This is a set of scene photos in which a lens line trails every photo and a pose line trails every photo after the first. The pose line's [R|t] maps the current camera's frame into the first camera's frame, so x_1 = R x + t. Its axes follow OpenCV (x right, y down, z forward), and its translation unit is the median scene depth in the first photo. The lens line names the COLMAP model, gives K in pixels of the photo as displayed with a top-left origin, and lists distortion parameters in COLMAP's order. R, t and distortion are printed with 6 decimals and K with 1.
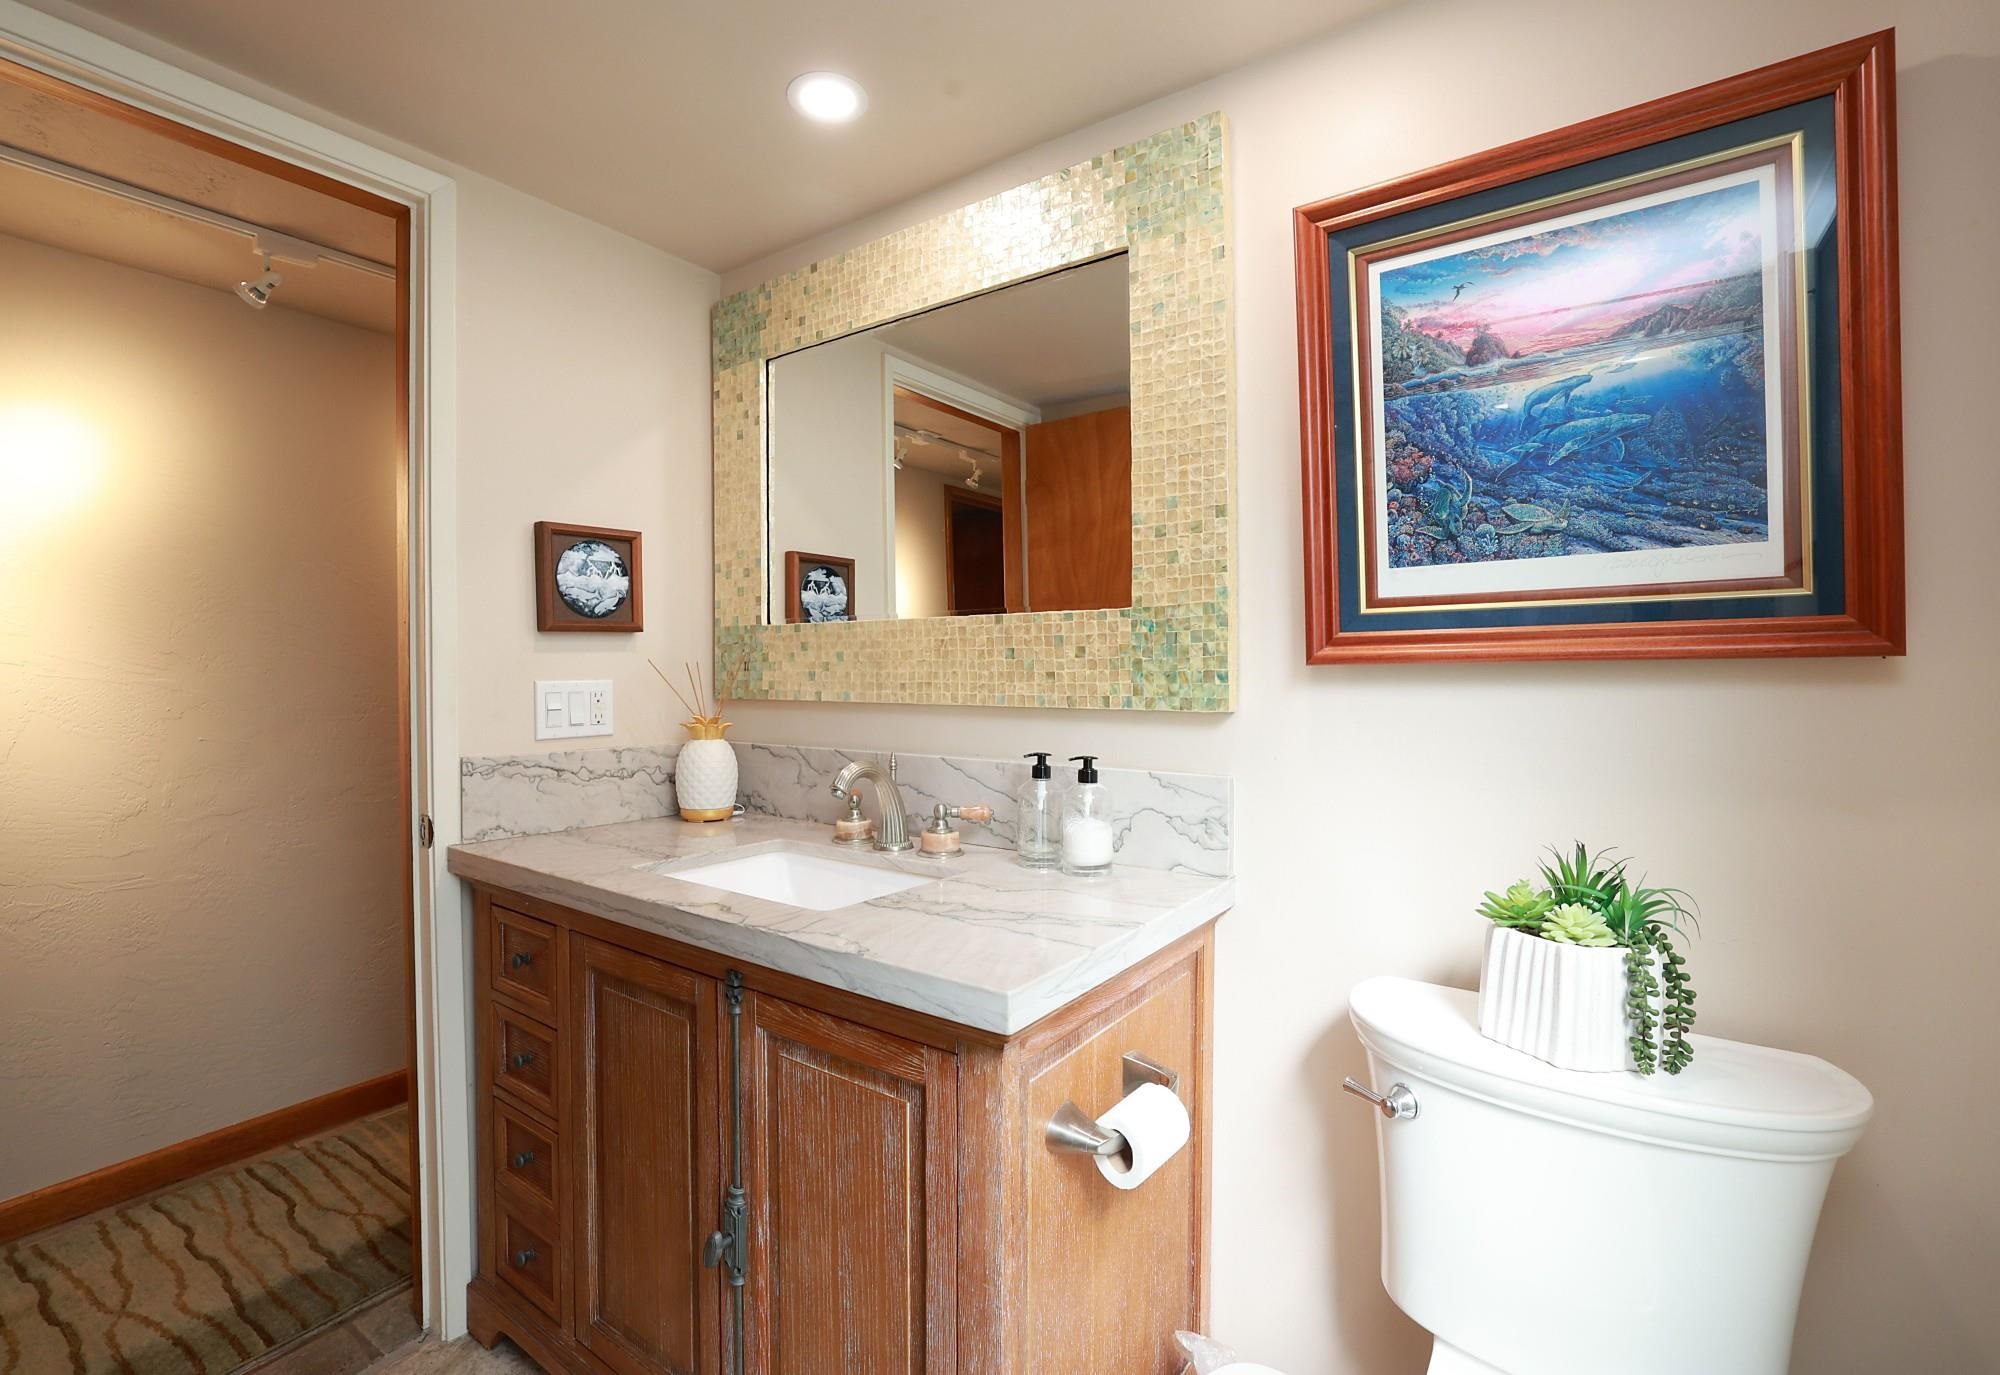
lens RADIAL K [[856.8, 0, 1005.3], [0, 856.8, 680.5], [0, 0, 1]] dist [-0.025640, -0.000094]
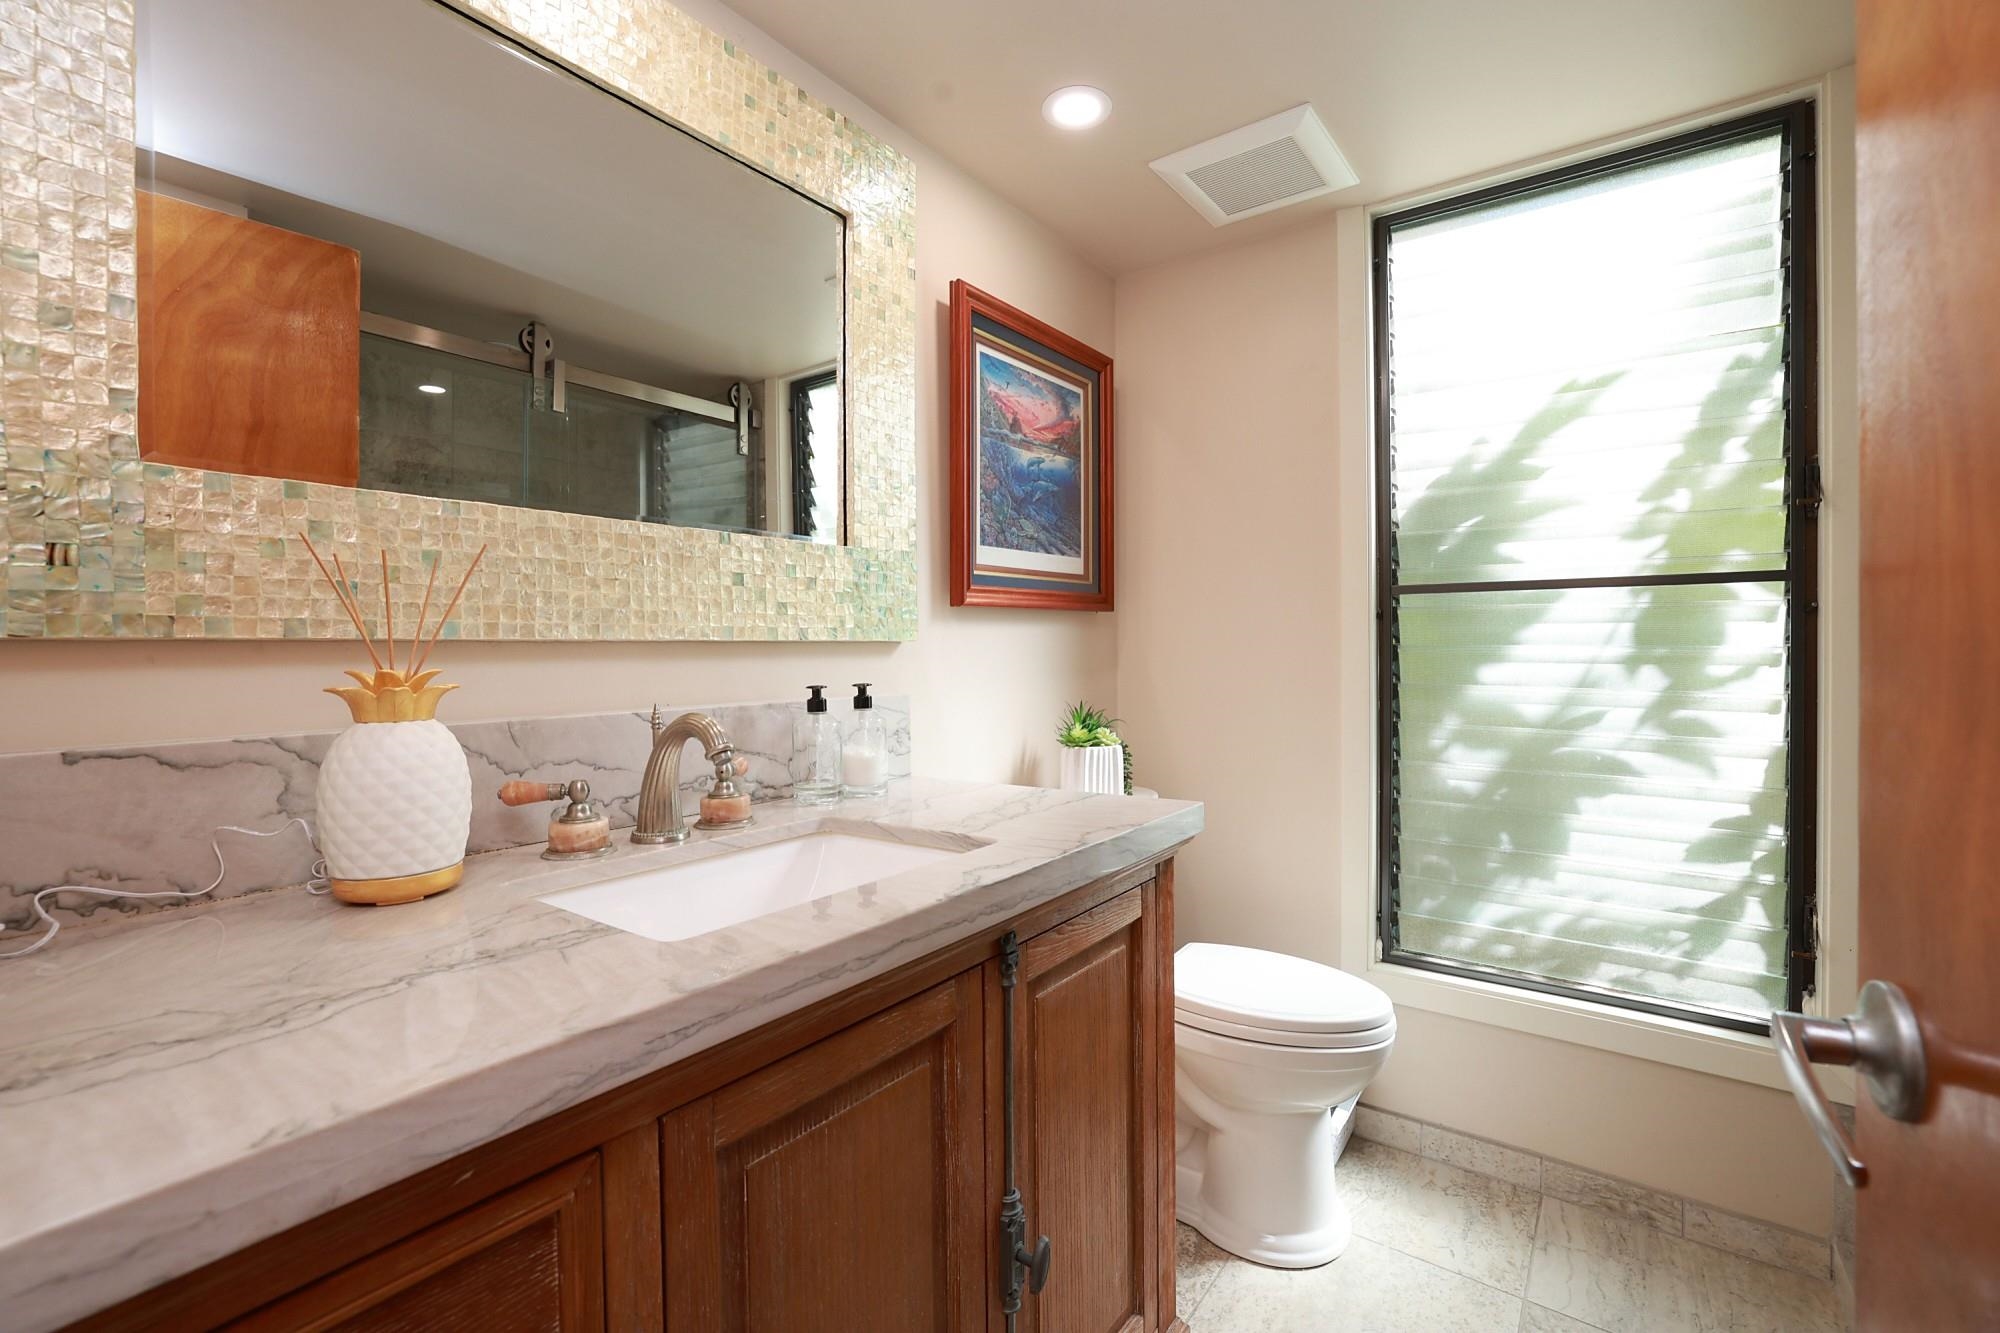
lens RADIAL K [[846.8, 0, 997.2], [0, 846.8, 649.3], [0, 0, 1]] dist [-0.032166, 0.000089]
pose [[0.051126, -0.008065, 0.998660, -1.093656], [0.009656, 0.999925, 0.007581, 0.045984], [-0.998646, 0.009255, 0.051200, 0.907065]]
